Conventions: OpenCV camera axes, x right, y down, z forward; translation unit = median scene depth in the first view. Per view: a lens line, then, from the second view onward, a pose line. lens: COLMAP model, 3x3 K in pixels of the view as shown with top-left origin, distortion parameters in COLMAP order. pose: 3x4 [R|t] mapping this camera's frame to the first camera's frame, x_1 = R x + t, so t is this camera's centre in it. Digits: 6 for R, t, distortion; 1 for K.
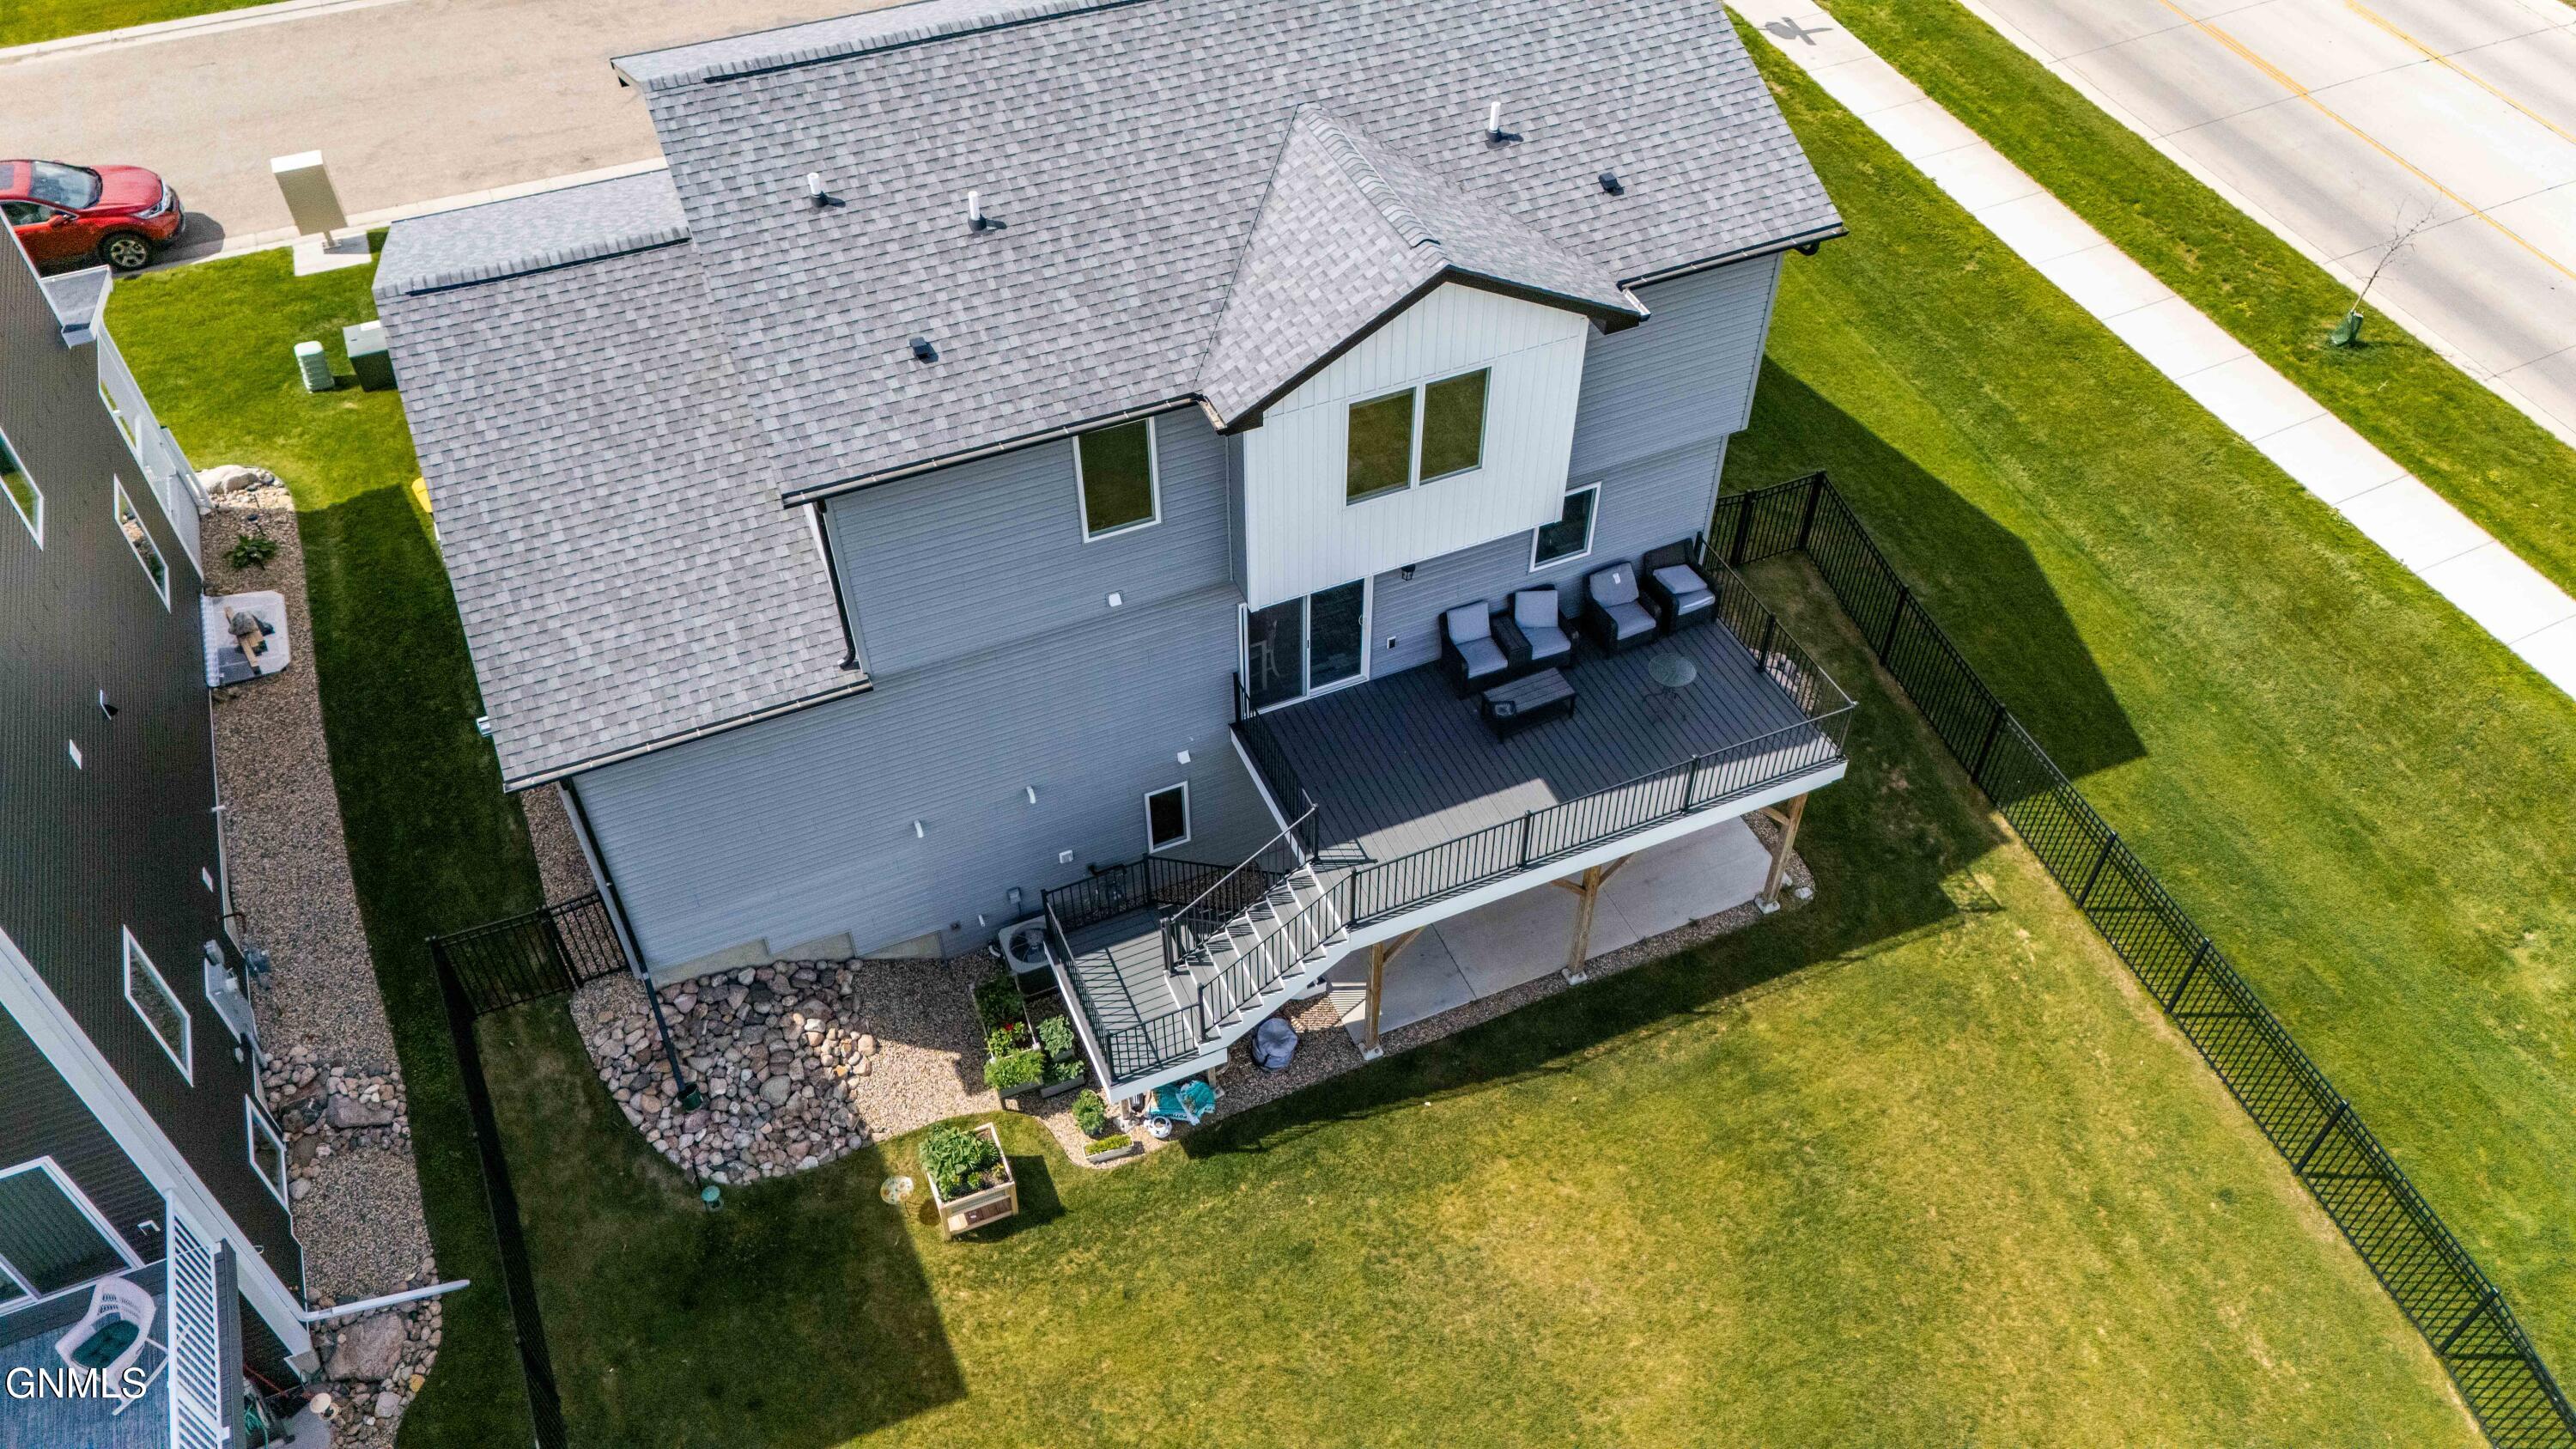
lens RADIAL K [[1893.0, 0, 1290.9], [0, 1893.0, 730.1], [0, 0, 1]] dist [0.035614, -0.002032]
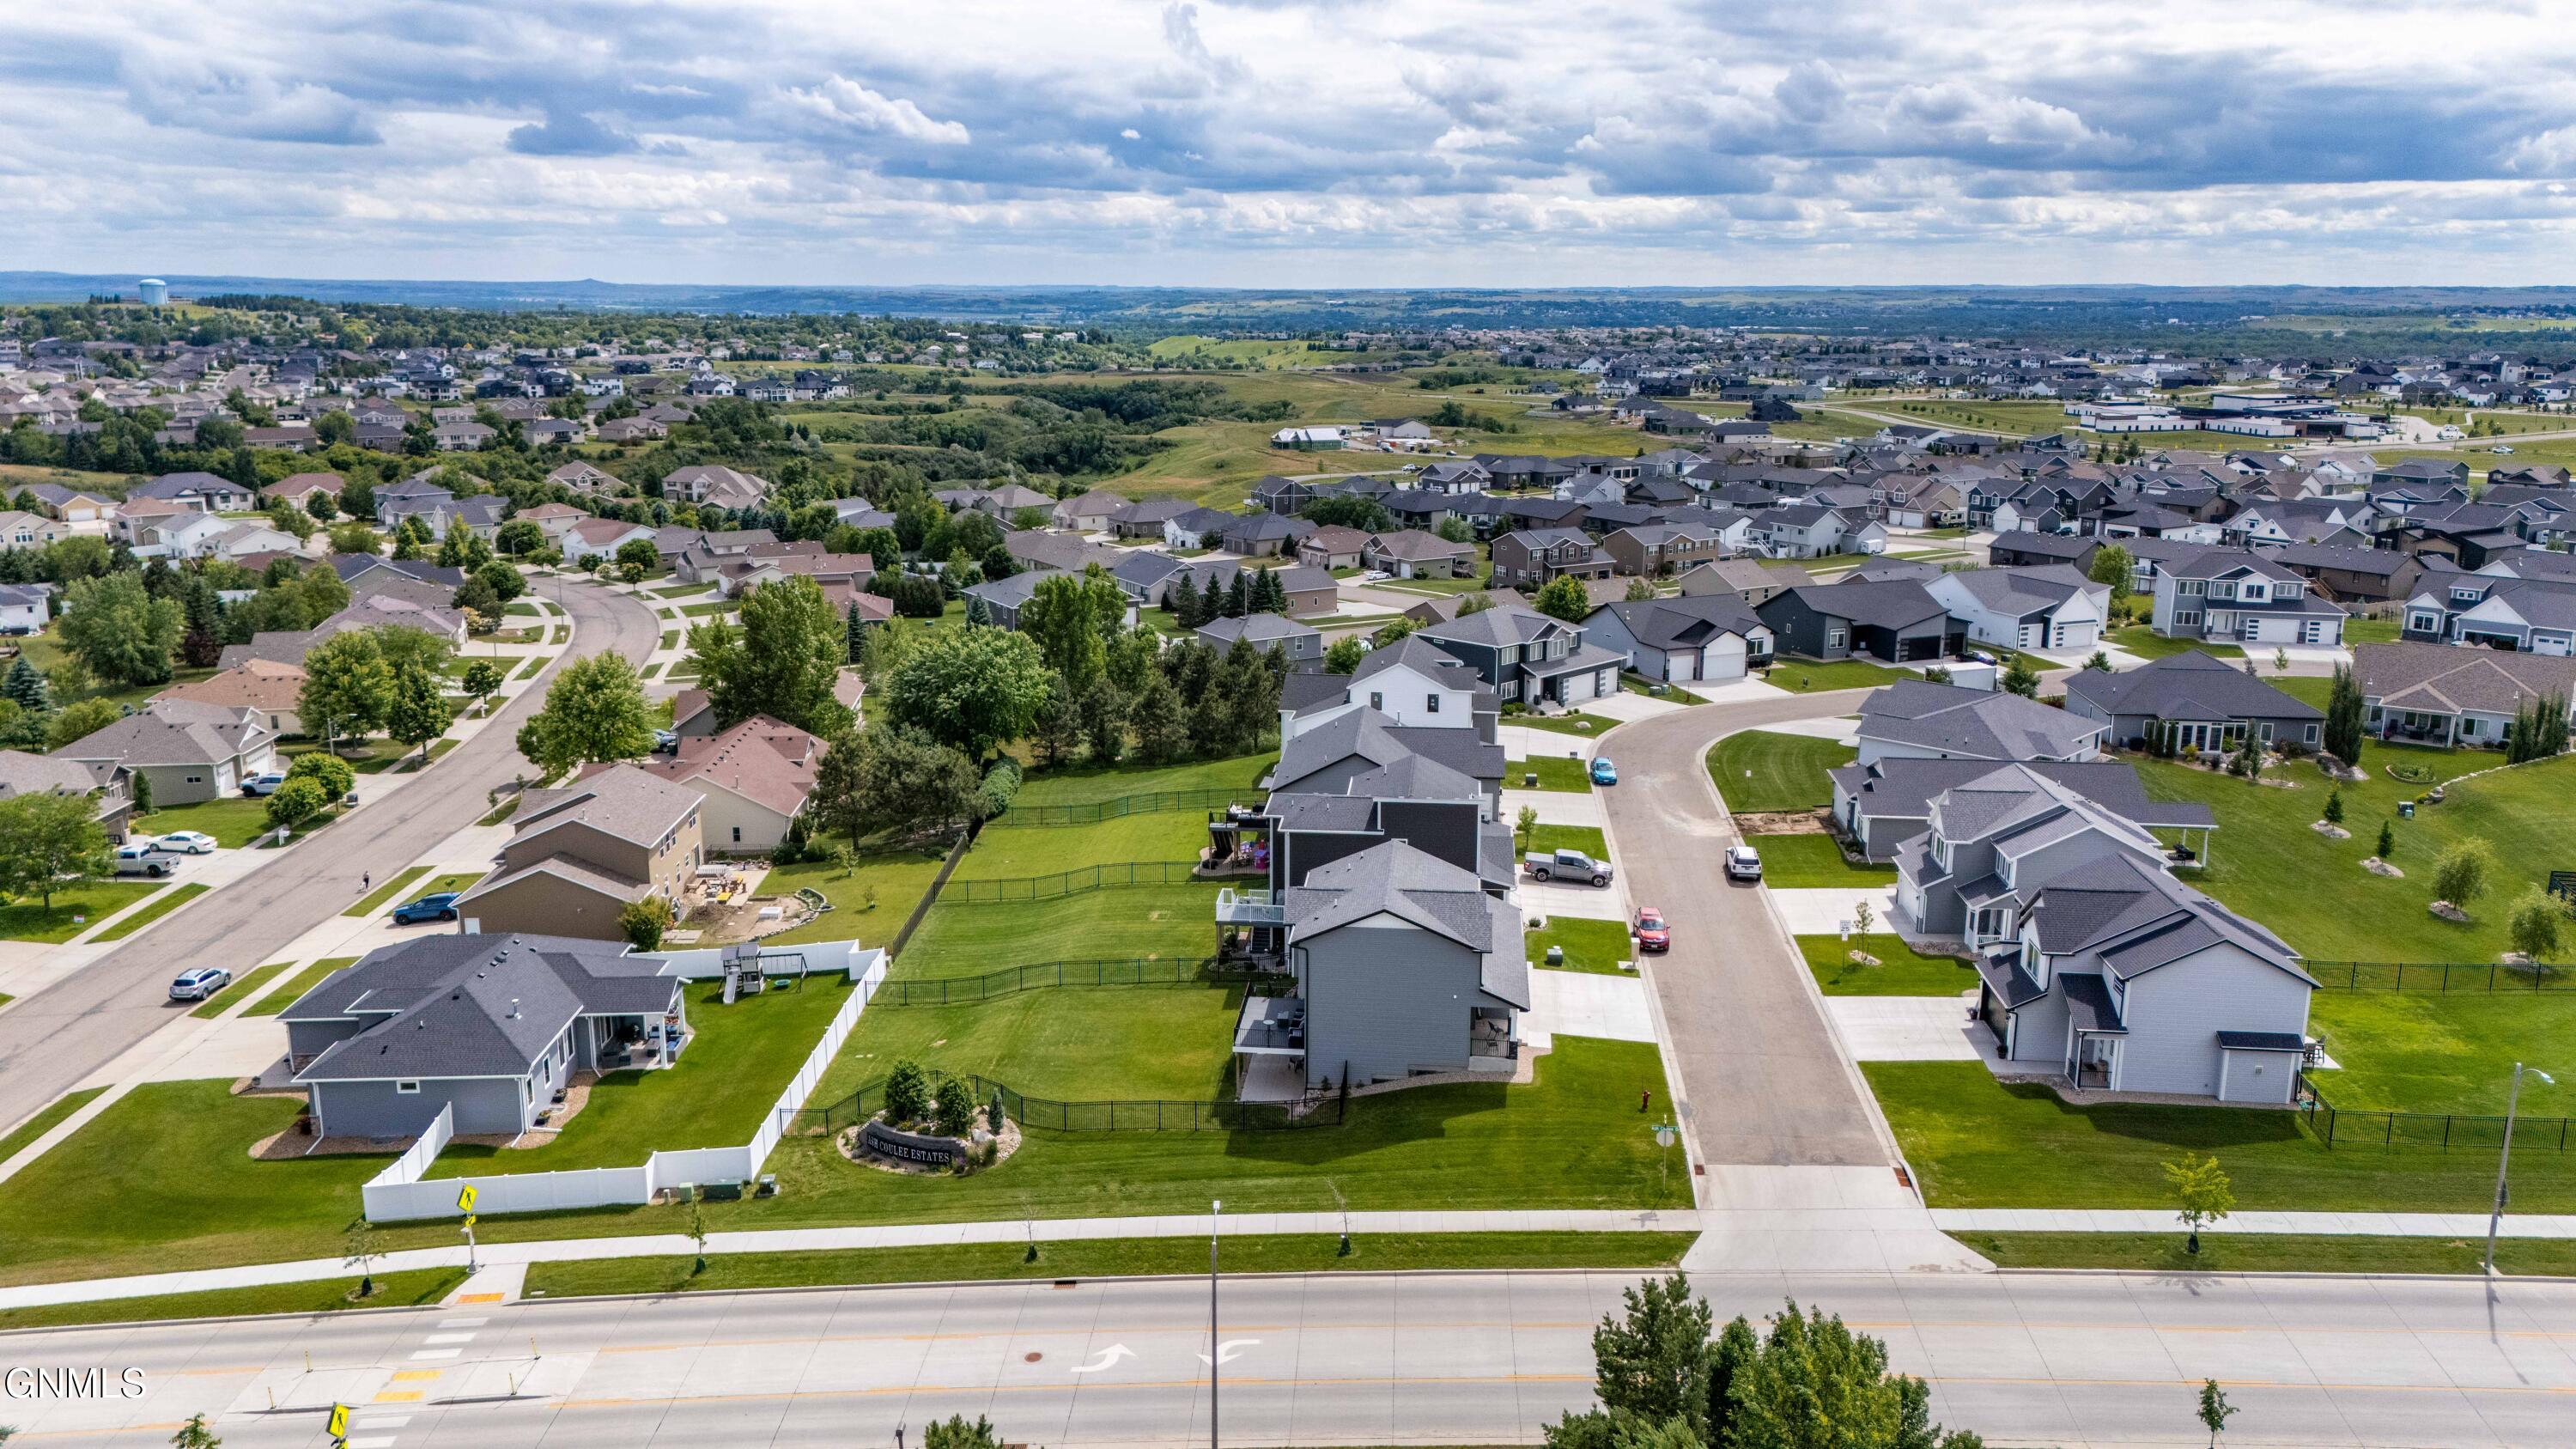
lens RADIAL K [[1889.0, 0, 1293.4], [0, 1889.0, 728.7], [0, 0, 1]] dist [0.081640, -0.071025]
pose [[-0.479969, 0.199932, -0.854199, 3.611957], [-0.632935, 0.595306, 0.494978, -2.517087], [0.607472, 0.778227, -0.159185, 1.211408]]
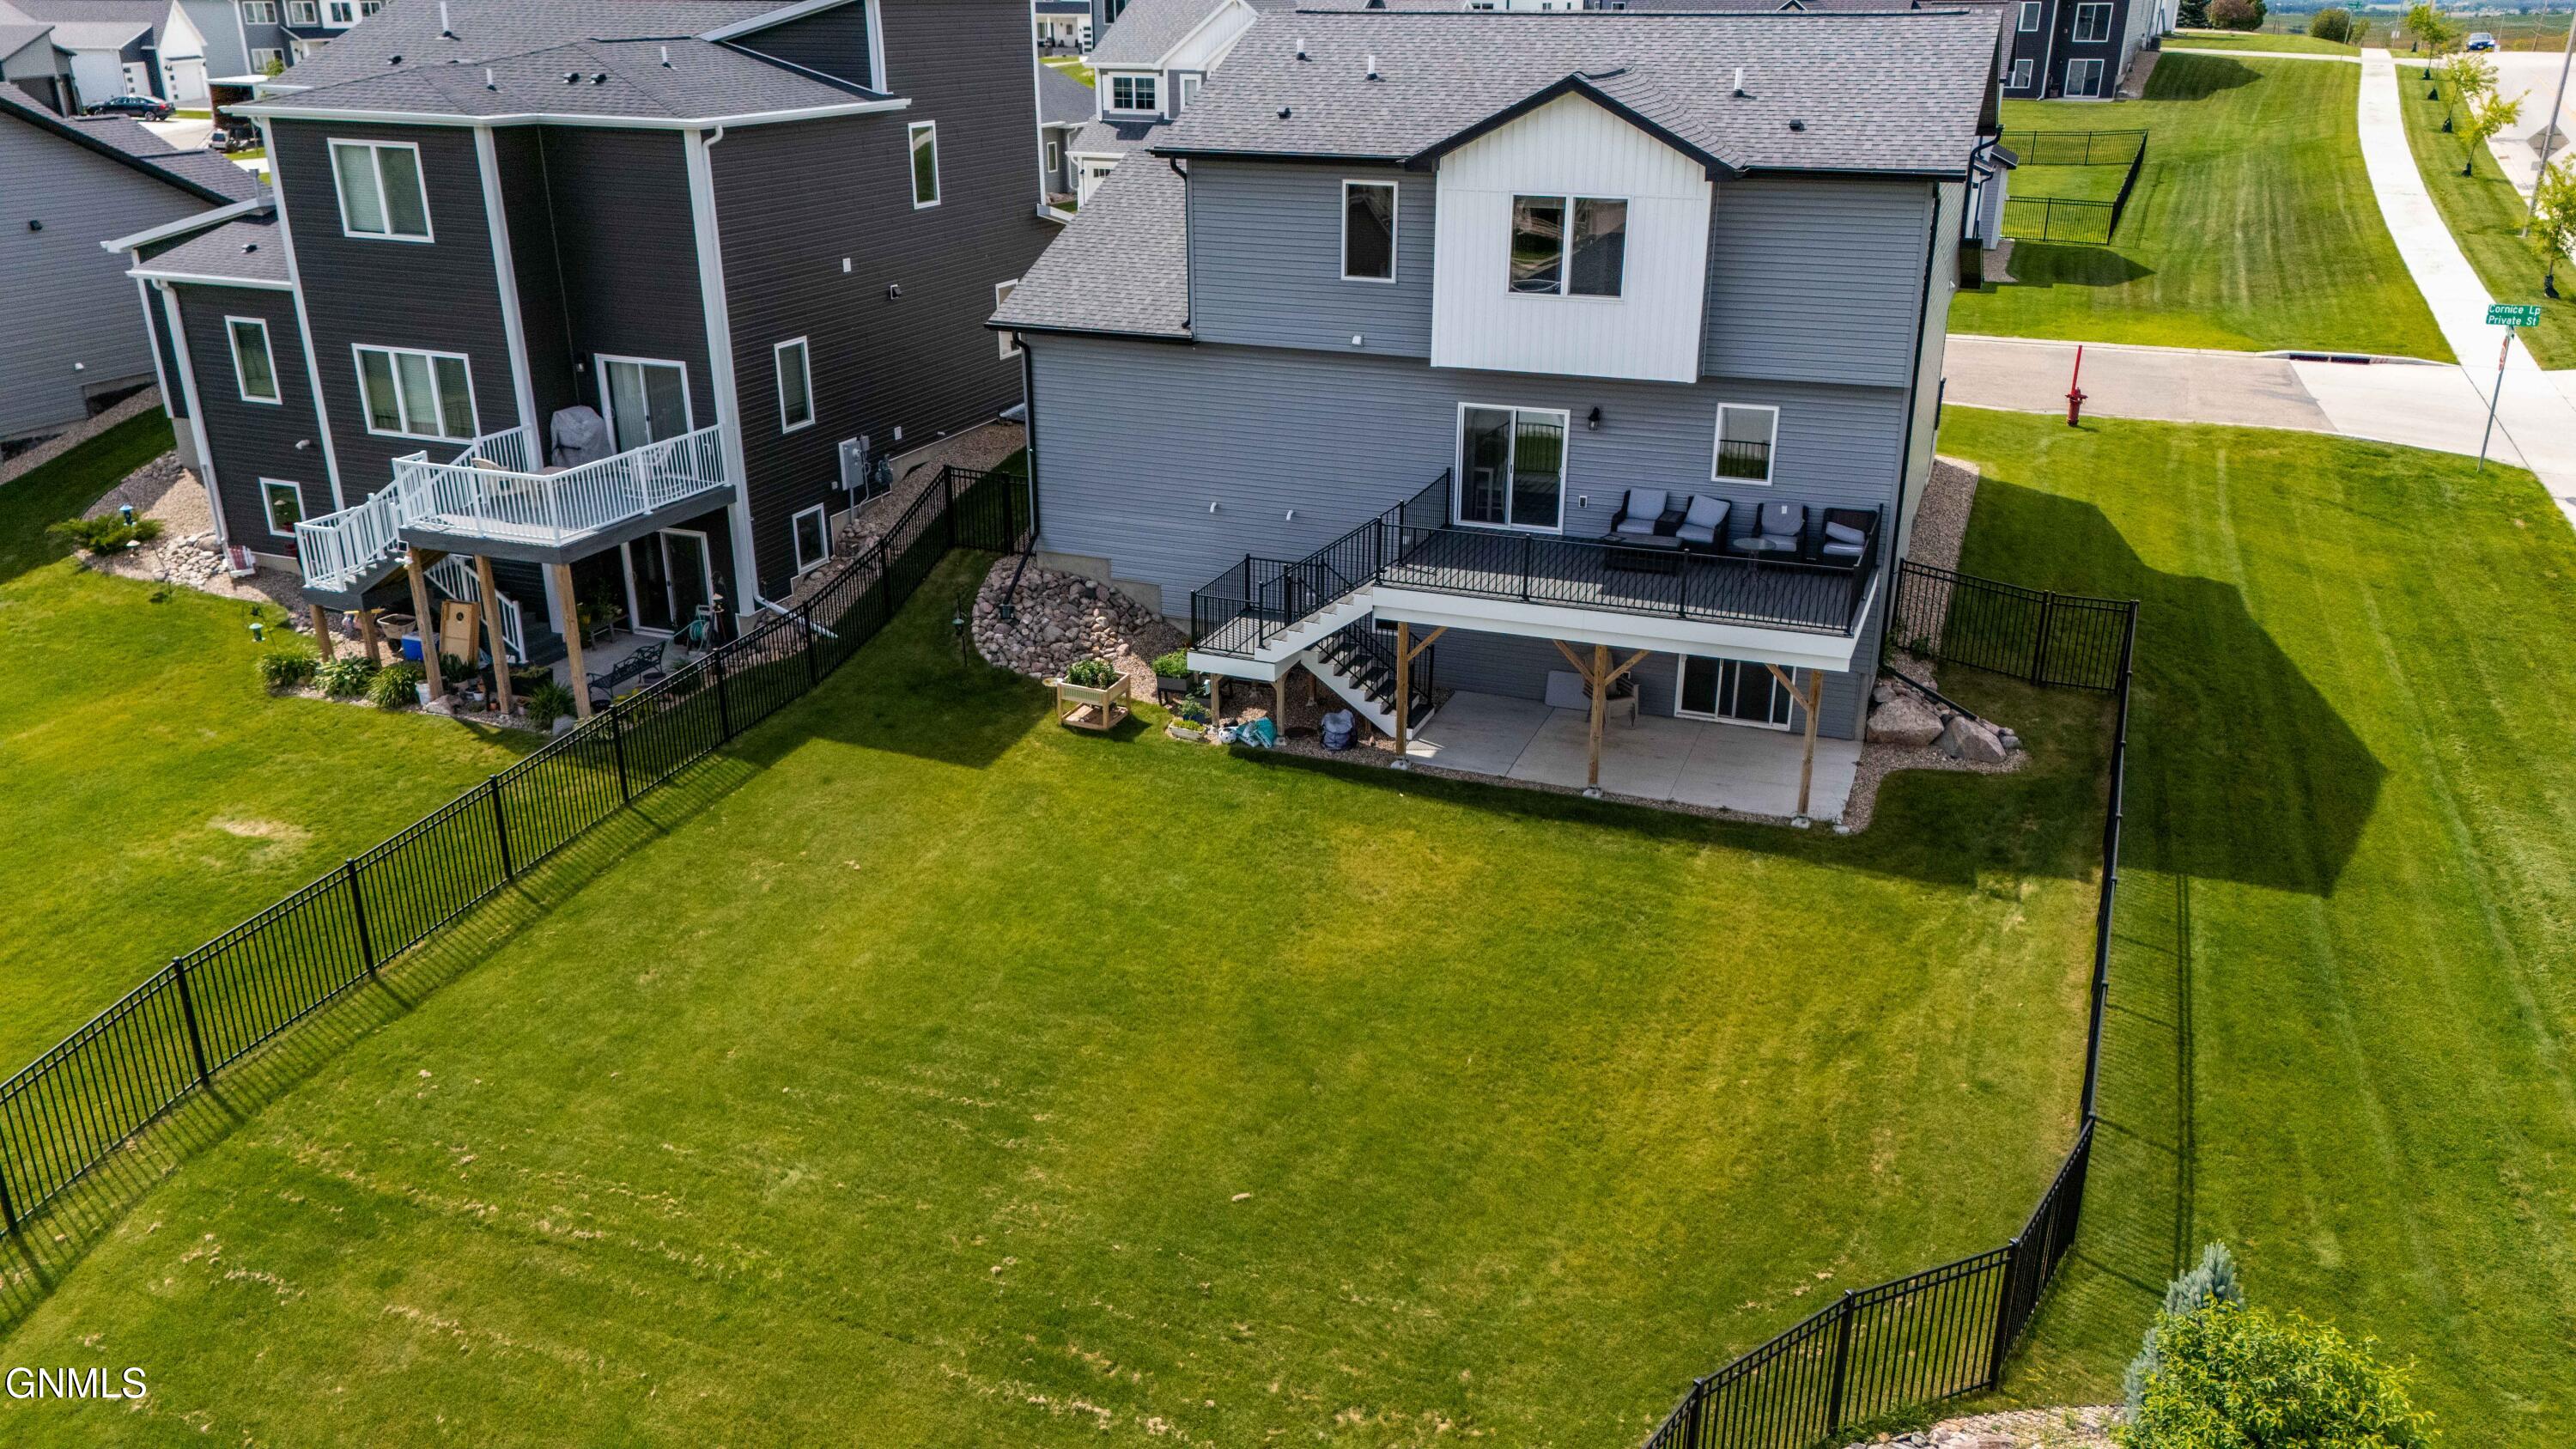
lens RADIAL K [[1866.8, 0, 1290.6], [0, 1866.8, 757.5], [0, 0, 1]] dist [0.068229, -0.065116]
pose [[0.711467, 0.267568, -0.649786, 0.787604], [-0.508069, 0.834666, -0.212600, 0.468494], [0.485469, 0.481394, 0.729780, 0.100086]]
